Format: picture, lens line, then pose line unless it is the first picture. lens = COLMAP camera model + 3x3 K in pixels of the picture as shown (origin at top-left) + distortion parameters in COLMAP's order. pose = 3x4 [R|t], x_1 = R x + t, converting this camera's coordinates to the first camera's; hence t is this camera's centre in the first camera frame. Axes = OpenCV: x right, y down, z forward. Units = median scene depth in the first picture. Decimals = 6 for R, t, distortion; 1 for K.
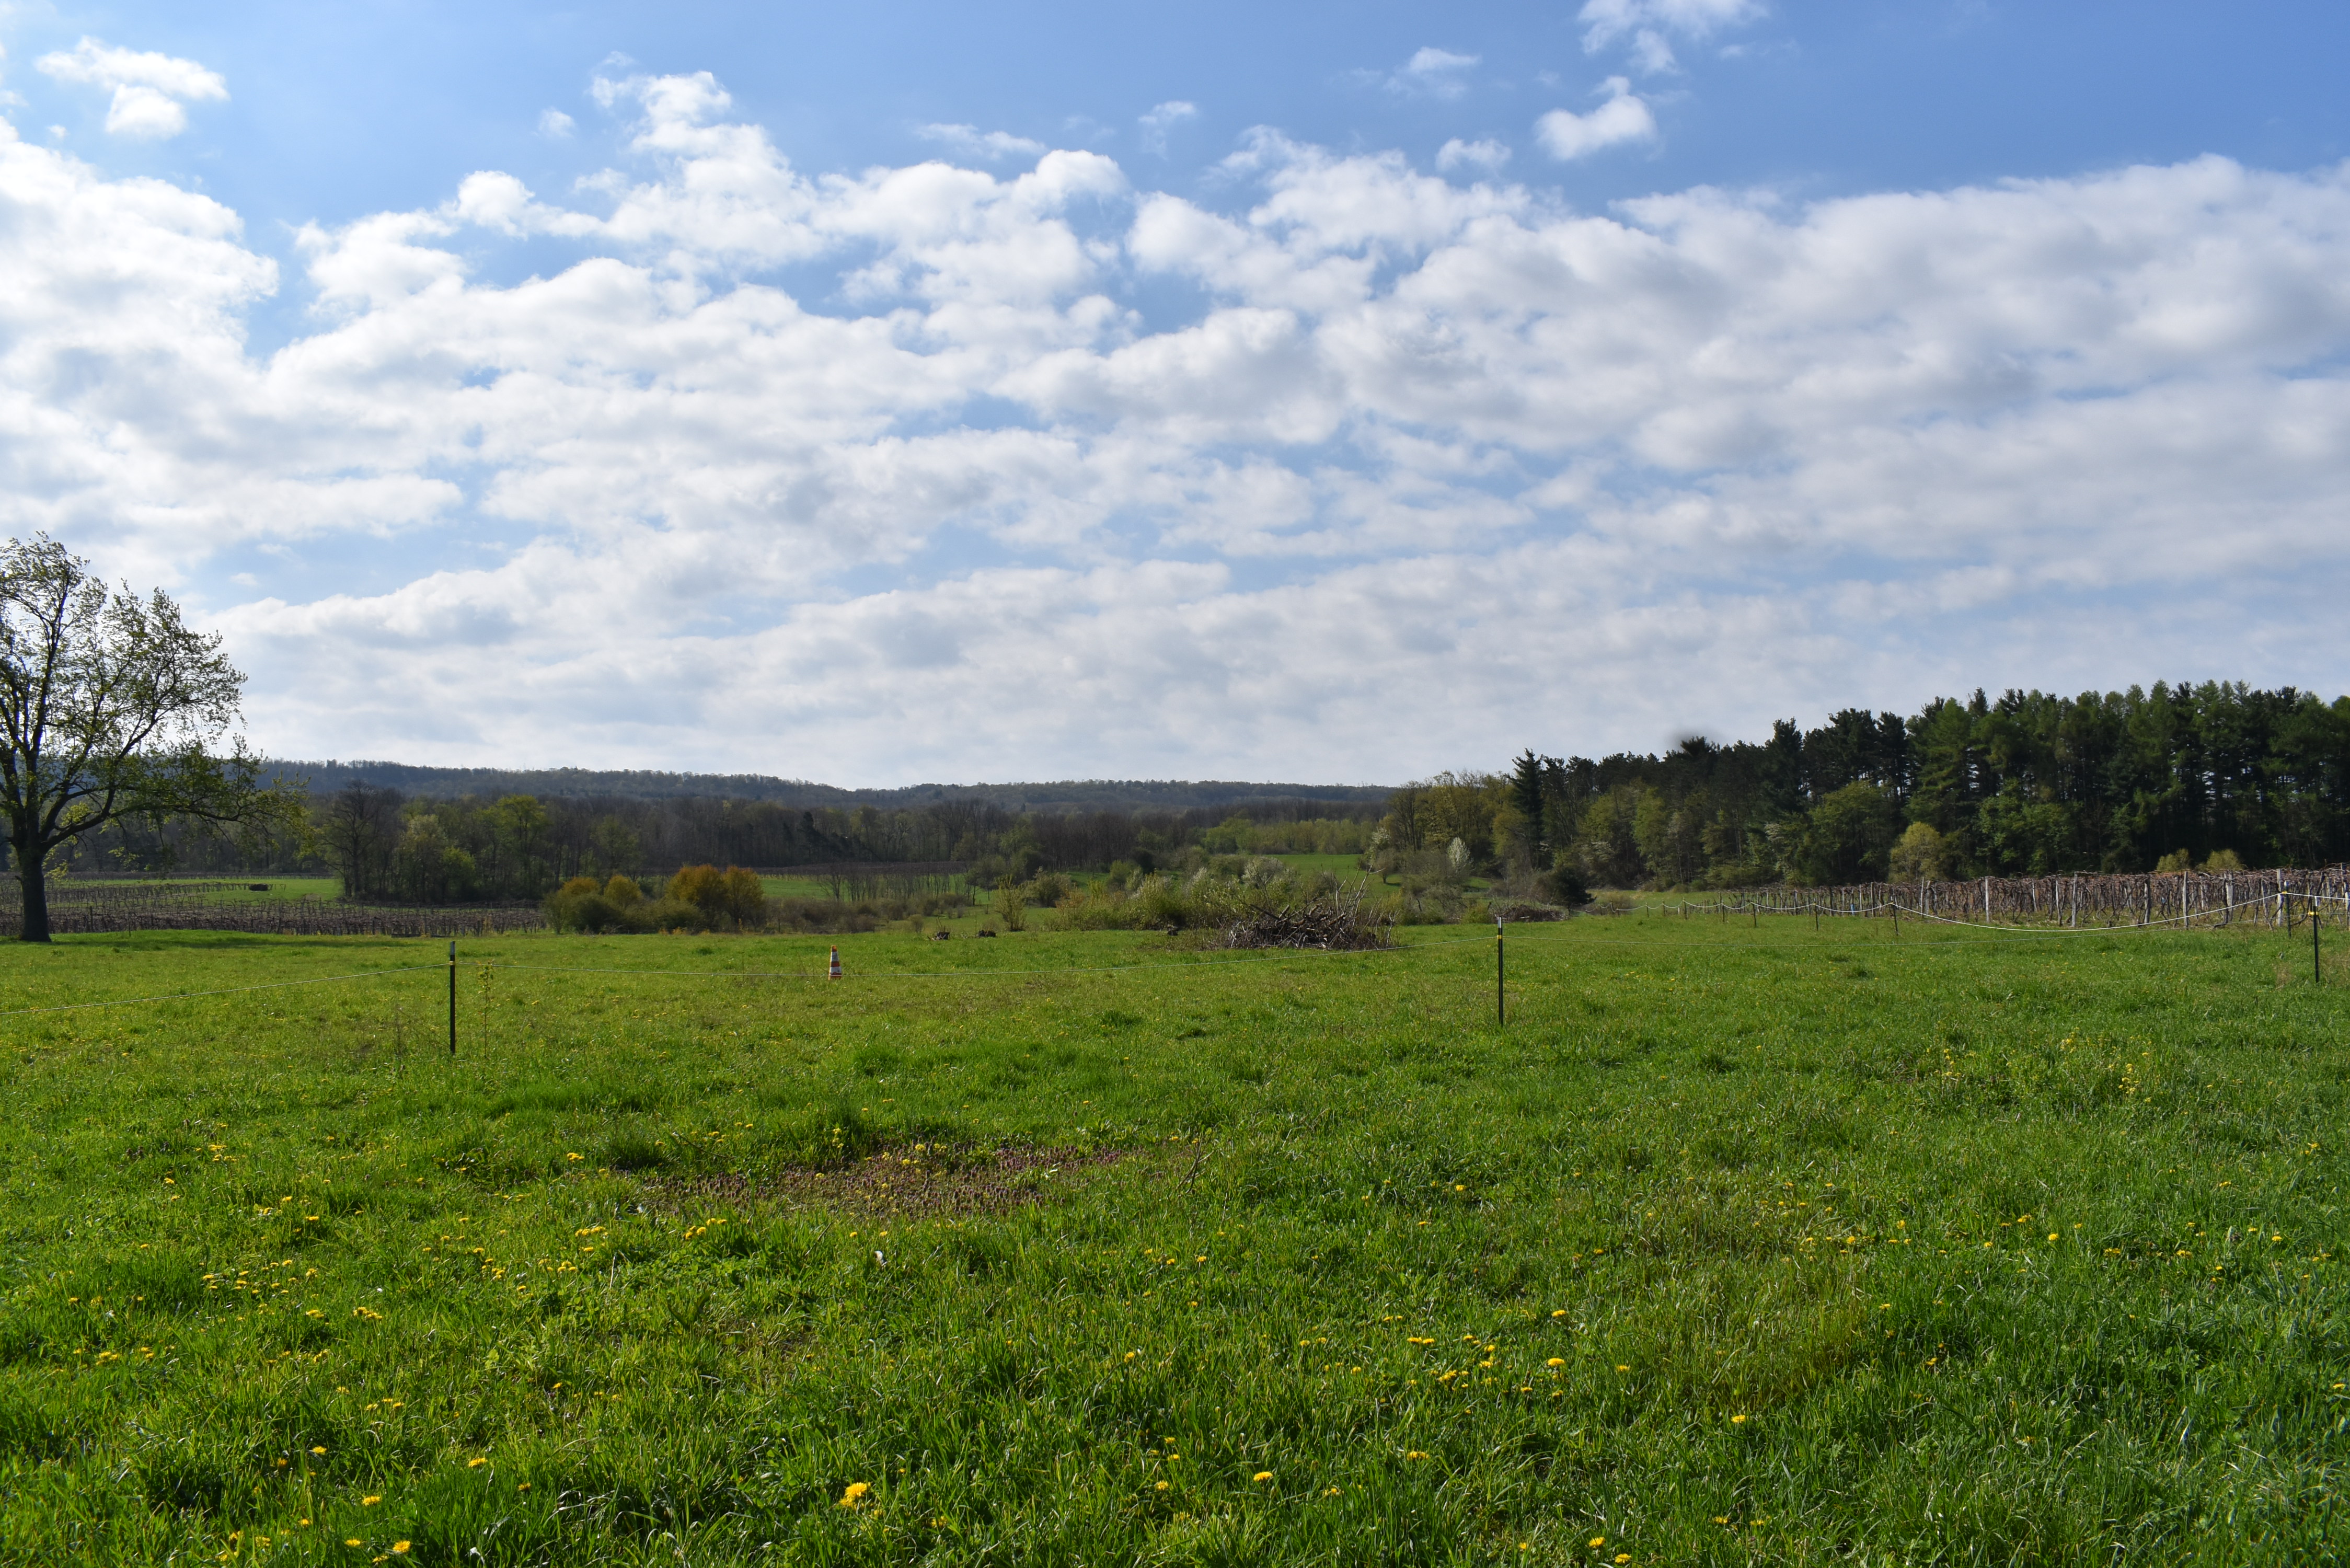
lens RADIAL K [[1834.9, 0, 1188.3], [0, 1834.9, 776.9], [0, 0, 1]] dist [-0.095125, 0.012316]
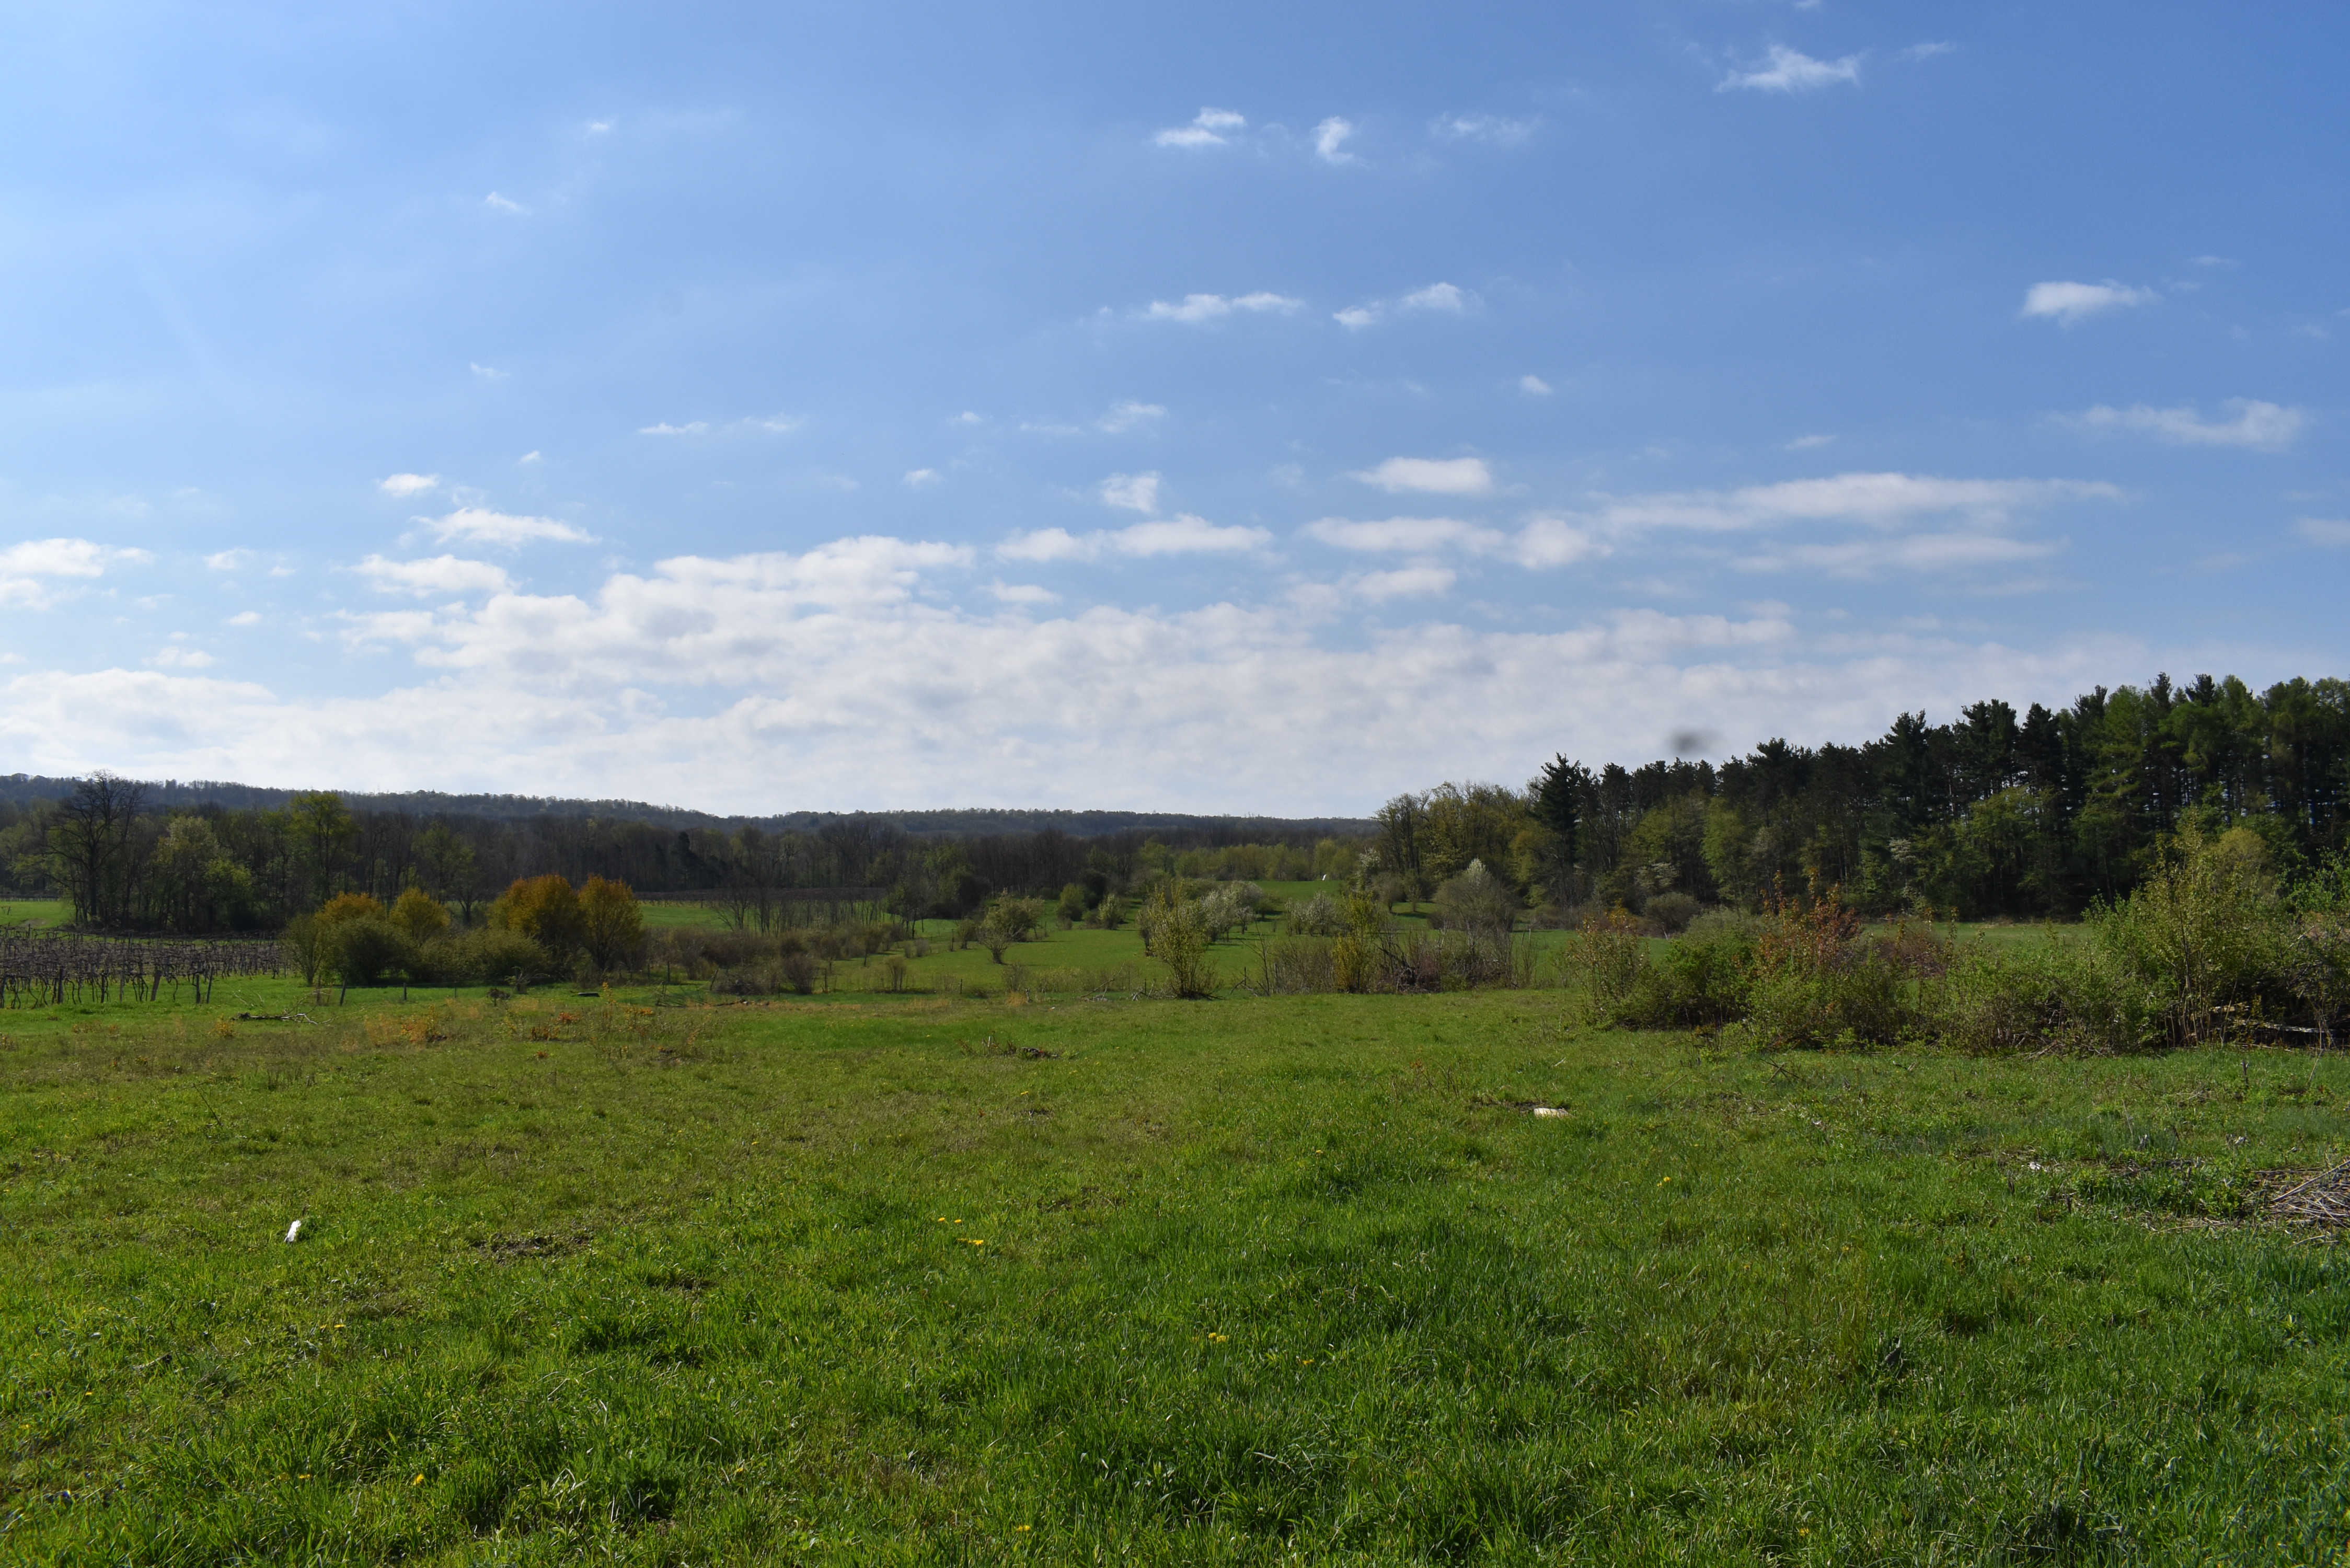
lens RADIAL K [[1834.9, 0, 1188.3], [0, 1834.9, 776.9], [0, 0, 1]] dist [-0.095125, 0.012316]
pose [[0.997612, 0.008110, 0.068590, -0.049420], [-0.006892, 0.999815, -0.017967, 0.013487], [-0.068723, 0.017452, 0.997483, 0.200102]]
